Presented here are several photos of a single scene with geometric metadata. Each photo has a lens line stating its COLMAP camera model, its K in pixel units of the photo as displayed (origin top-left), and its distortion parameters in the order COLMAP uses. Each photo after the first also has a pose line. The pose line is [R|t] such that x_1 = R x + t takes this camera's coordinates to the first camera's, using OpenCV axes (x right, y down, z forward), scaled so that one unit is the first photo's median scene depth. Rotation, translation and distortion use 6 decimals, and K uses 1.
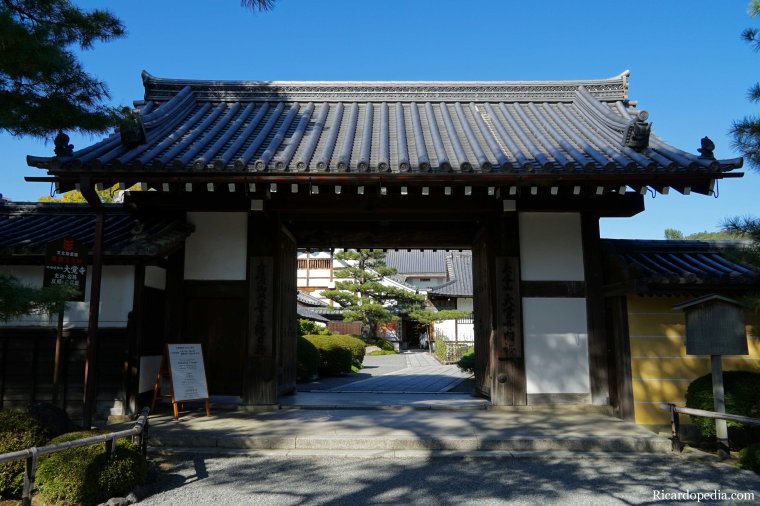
lens RADIAL K [[591.2, 0, 380.0], [0, 591.2, 253.0], [0, 0, 1]] dist [0.003551, 0.003823]
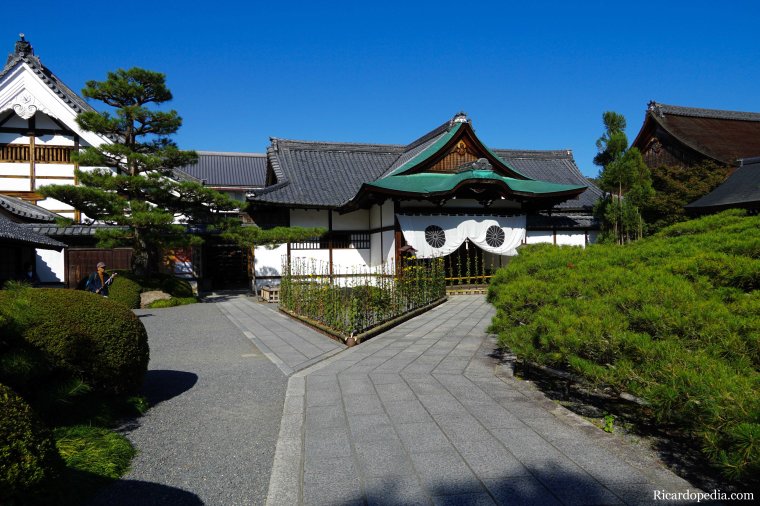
lens RADIAL K [[591.2, 0, 380.0], [0, 591.2, 253.0], [0, 0, 1]] dist [0.003551, 0.003823]
pose [[0.932716, -0.012882, 0.360381, -0.013038], [-0.031702, 0.992563, 0.117528, 0.045678], [-0.359215, -0.121045, 0.925372, 0.376805]]
